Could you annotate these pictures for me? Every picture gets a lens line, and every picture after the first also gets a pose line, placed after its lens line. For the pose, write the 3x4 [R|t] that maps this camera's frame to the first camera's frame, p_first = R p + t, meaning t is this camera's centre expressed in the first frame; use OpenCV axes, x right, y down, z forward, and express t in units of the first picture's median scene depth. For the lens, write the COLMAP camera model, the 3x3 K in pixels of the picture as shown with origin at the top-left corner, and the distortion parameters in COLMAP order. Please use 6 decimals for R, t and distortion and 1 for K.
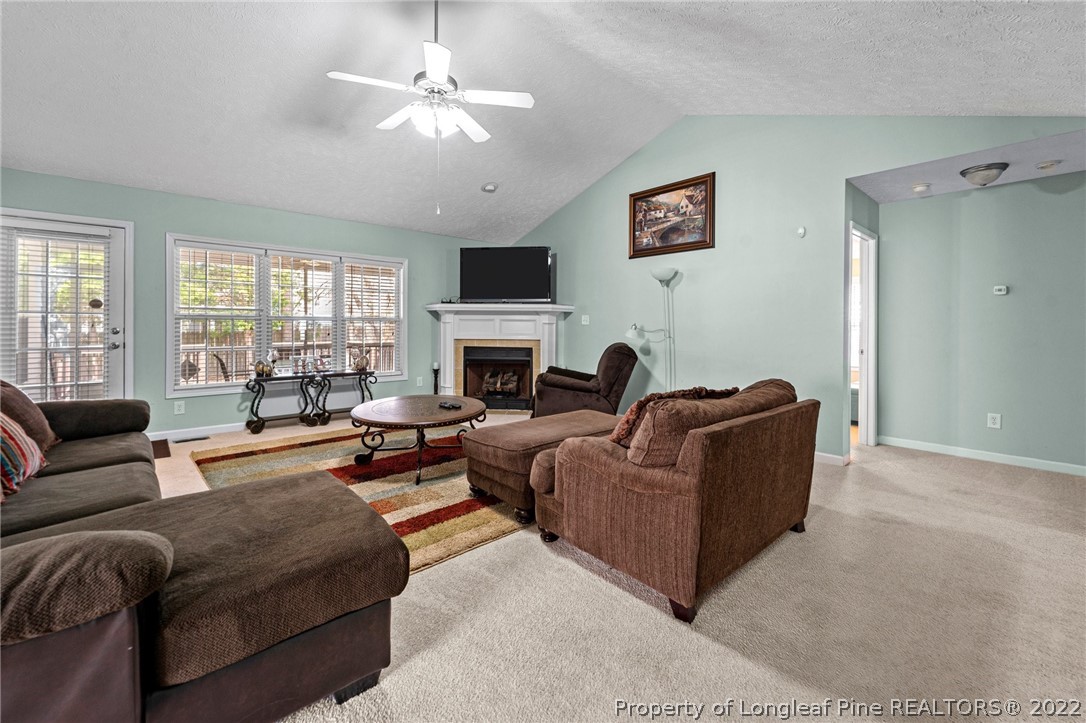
lens RADIAL K [[451.4, 0, 541.7], [0, 451.4, 323.8], [0, 0, 1]] dist [0.002851, -0.000041]
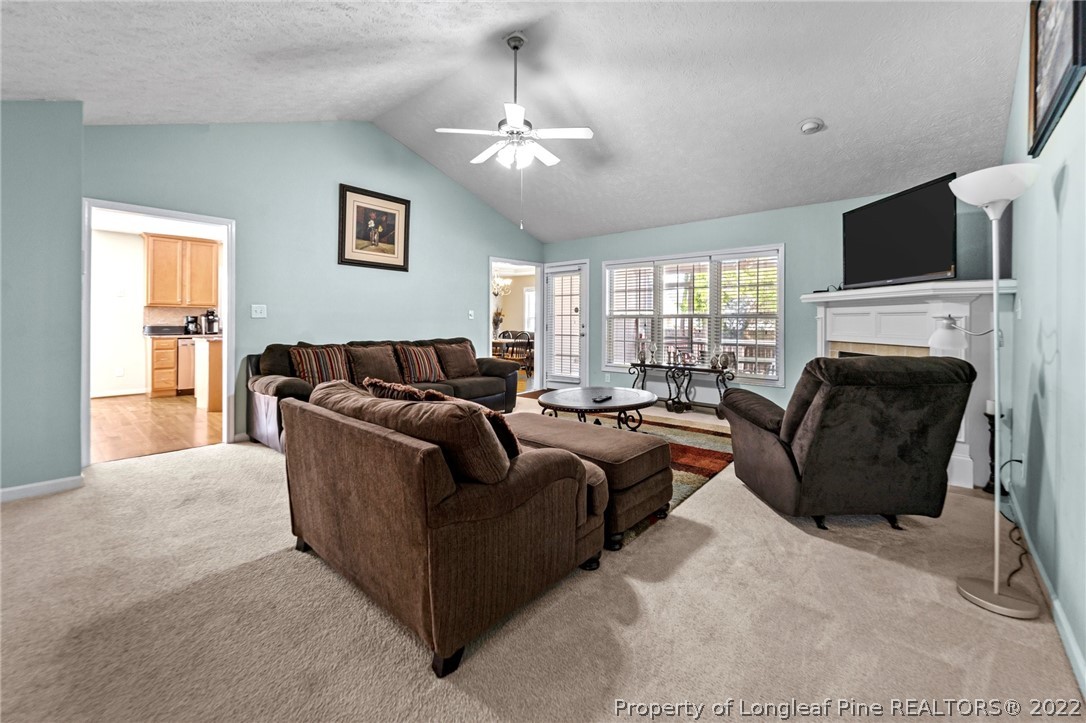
lens RADIAL K [[455.5, 0, 538.9], [0, 455.5, 319.1], [0, 0, 1]] dist [-0.000773, -0.000156]
pose [[0.110096, -0.009804, -0.993873, 0.576269], [0.001614, 0.999952, -0.009685, 0.006245], [0.993920, -0.000538, 0.110106, 0.531203]]
